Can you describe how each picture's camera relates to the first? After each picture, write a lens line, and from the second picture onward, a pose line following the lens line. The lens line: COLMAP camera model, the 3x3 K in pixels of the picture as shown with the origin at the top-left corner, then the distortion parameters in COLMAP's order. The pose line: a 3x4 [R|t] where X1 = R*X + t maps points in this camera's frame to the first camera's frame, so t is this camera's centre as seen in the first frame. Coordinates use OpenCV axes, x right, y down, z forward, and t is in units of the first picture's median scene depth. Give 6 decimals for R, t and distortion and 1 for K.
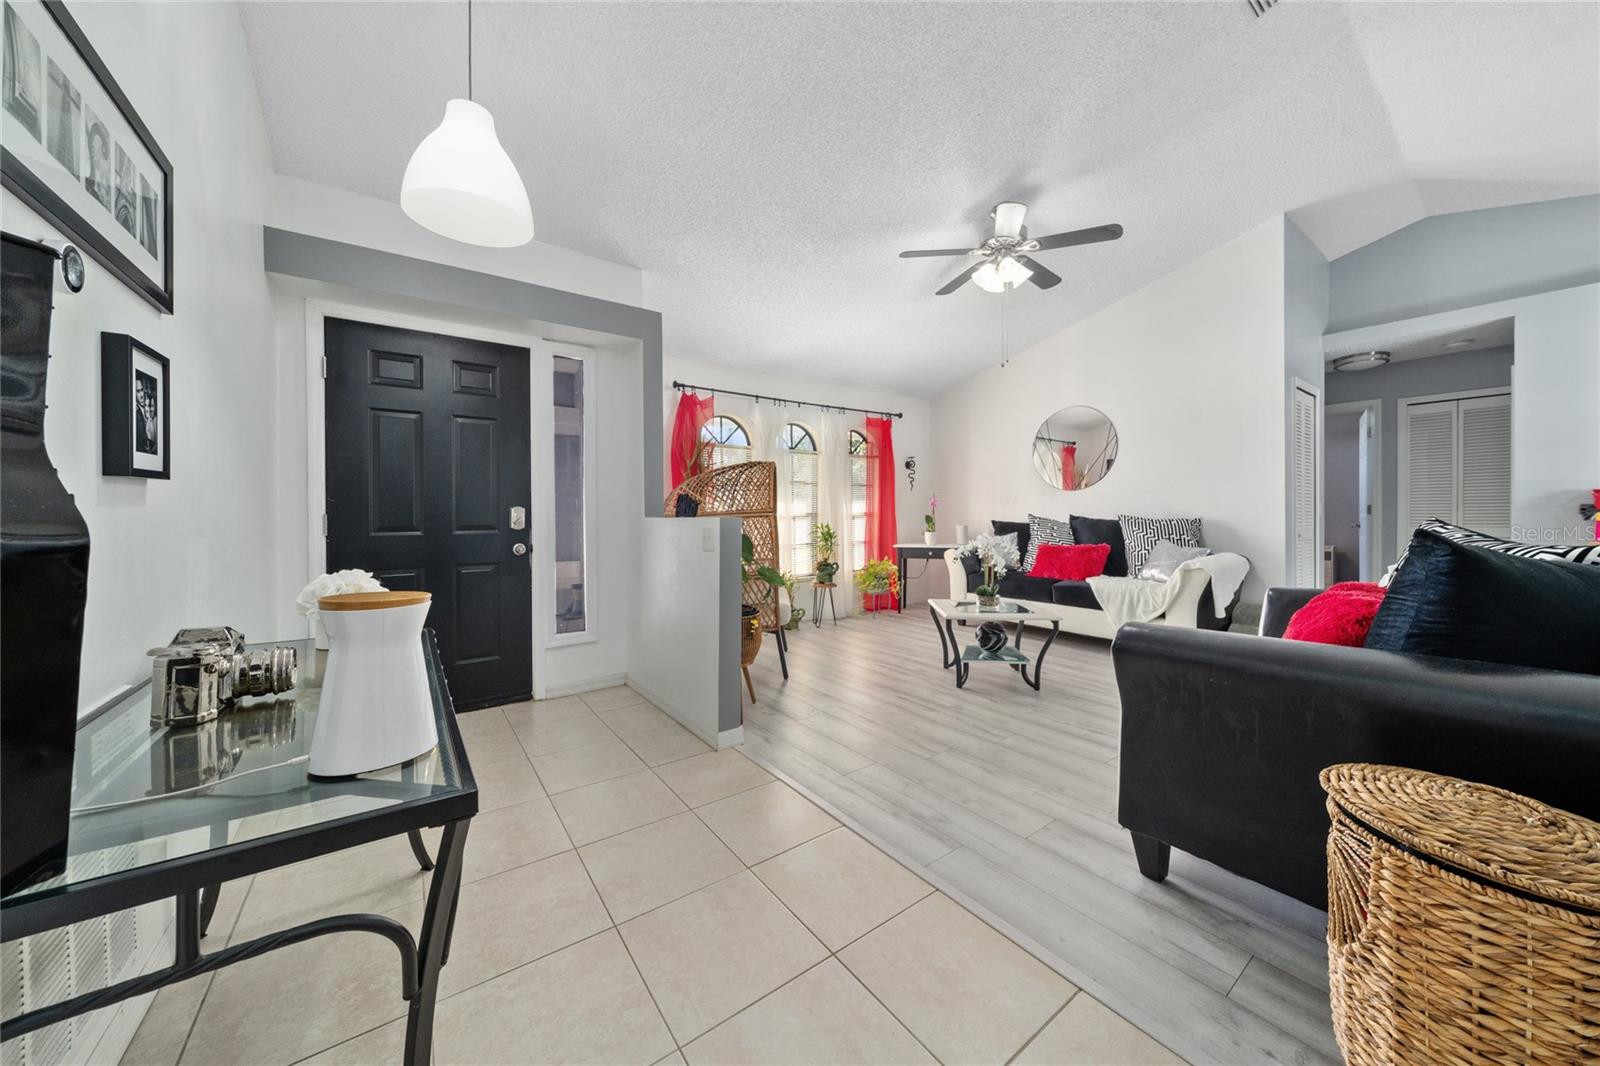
lens RADIAL K [[542.3, 0, 791.9], [0, 542.3, 519.9], [0, 0, 1]] dist [0.000229, -0.000013]
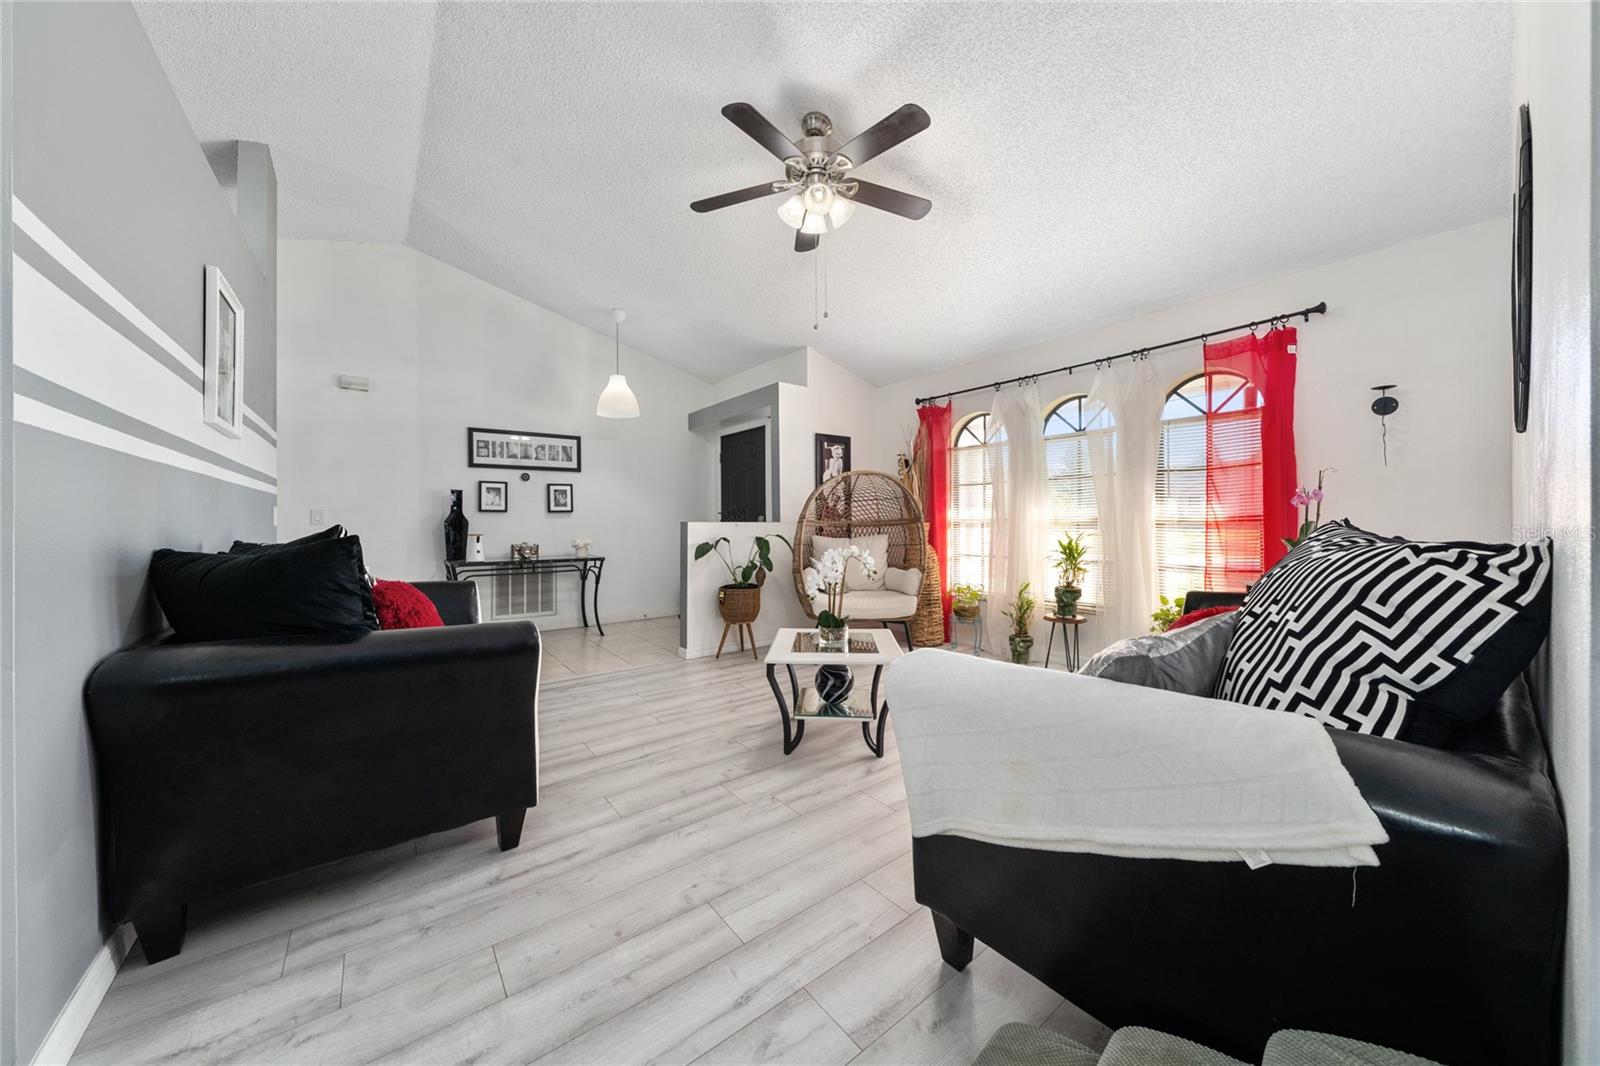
lens RADIAL K [[542.3, 0, 793.0], [0, 542.3, 522.2], [0, 0, 1]] dist [0.000229, -0.000013]
pose [[0.030261, 0.005846, -0.999525, 1.324814], [-0.010349, 0.999931, 0.005535, -0.013167], [0.999488, 0.010176, 0.030320, 1.081729]]
